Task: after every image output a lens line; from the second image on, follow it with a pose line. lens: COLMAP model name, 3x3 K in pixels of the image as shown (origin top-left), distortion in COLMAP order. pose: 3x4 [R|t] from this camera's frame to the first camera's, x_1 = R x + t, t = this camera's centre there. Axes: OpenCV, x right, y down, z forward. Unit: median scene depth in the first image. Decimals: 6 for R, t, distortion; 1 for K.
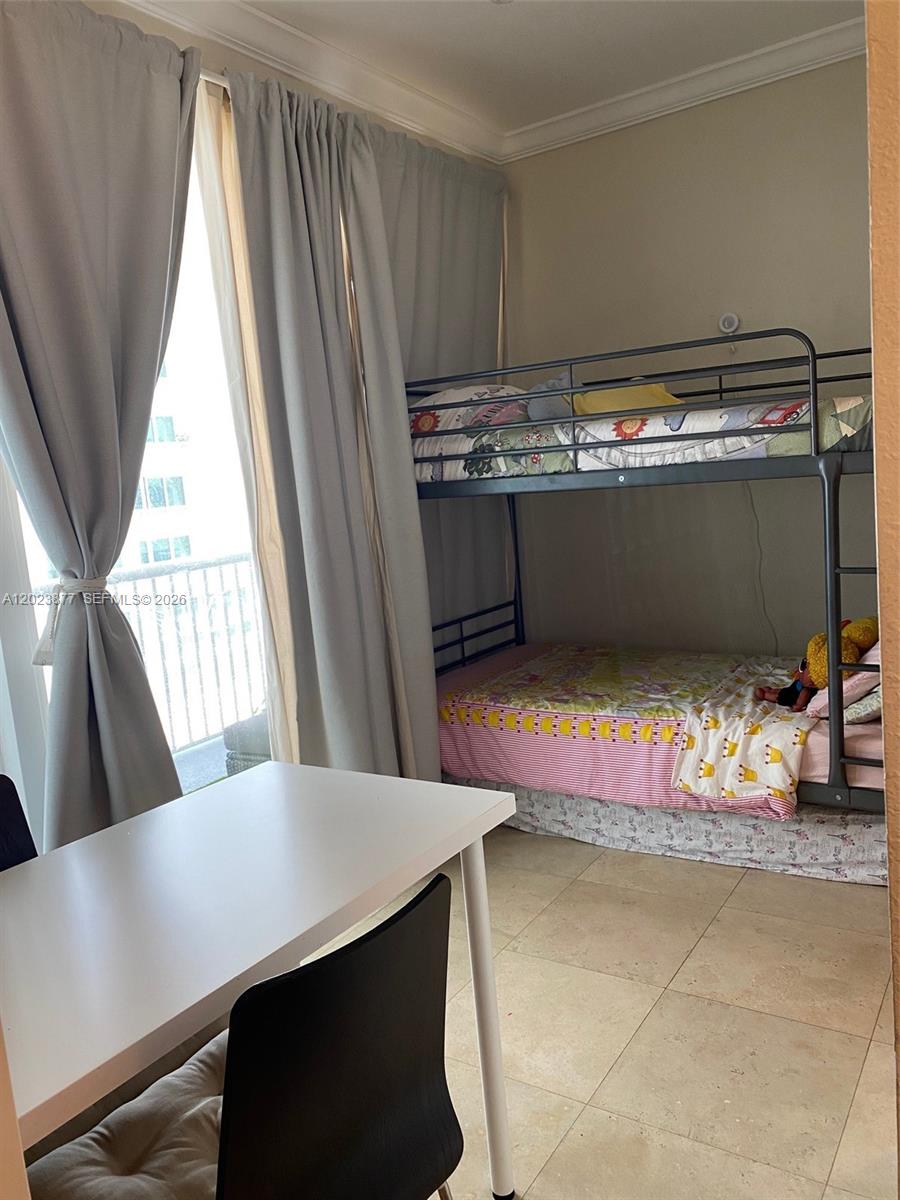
lens RADIAL K [[919.5, 0, 445.9], [0, 919.5, 597.4], [0, 0, 1]] dist [0.020017, -0.018278]
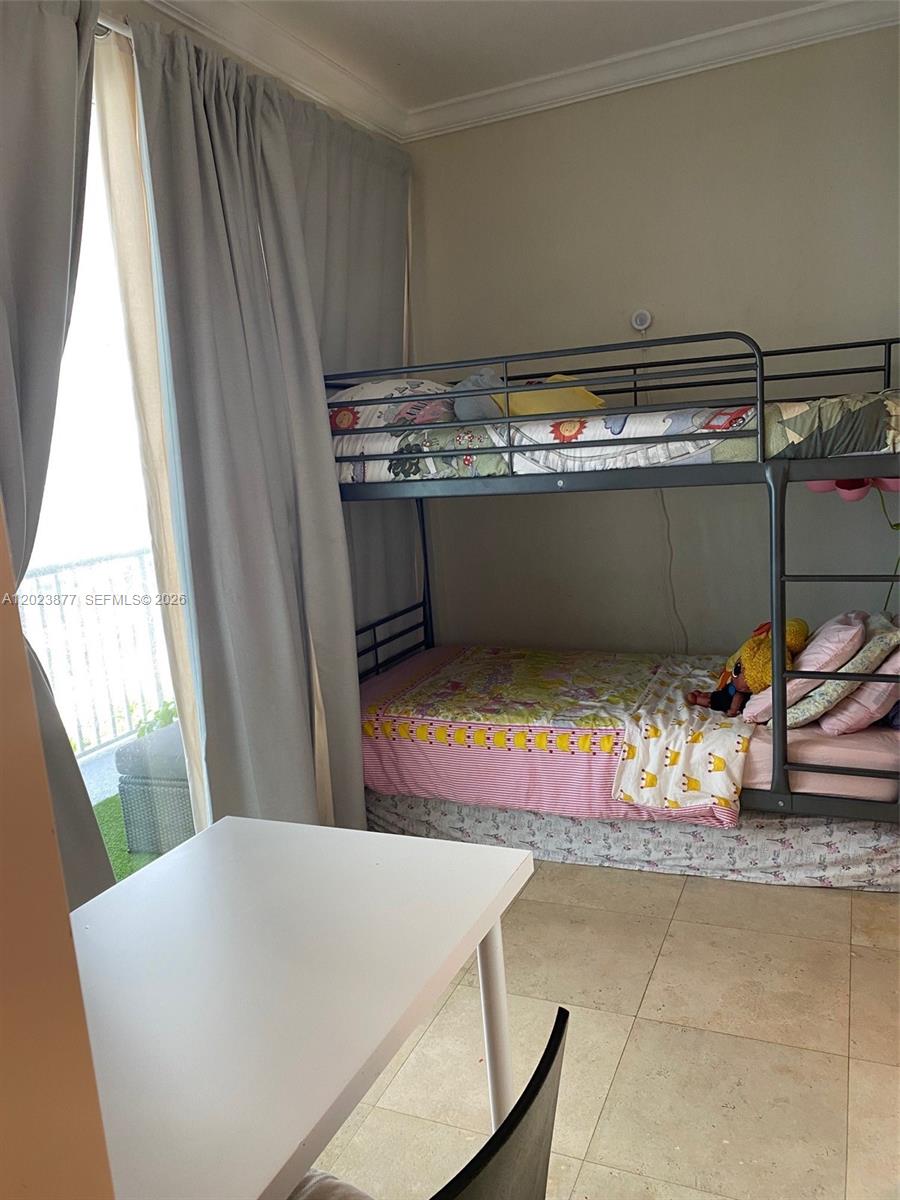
lens RADIAL K [[919.5, 0, 452.5], [0, 919.5, 602.7], [0, 0, 1]] dist [0.020017, -0.018278]
pose [[0.986904, -0.018737, 0.160216, -0.075427], [0.015011, 0.999589, 0.024435, -0.028323], [-0.160608, -0.021710, 0.986780, 0.064961]]
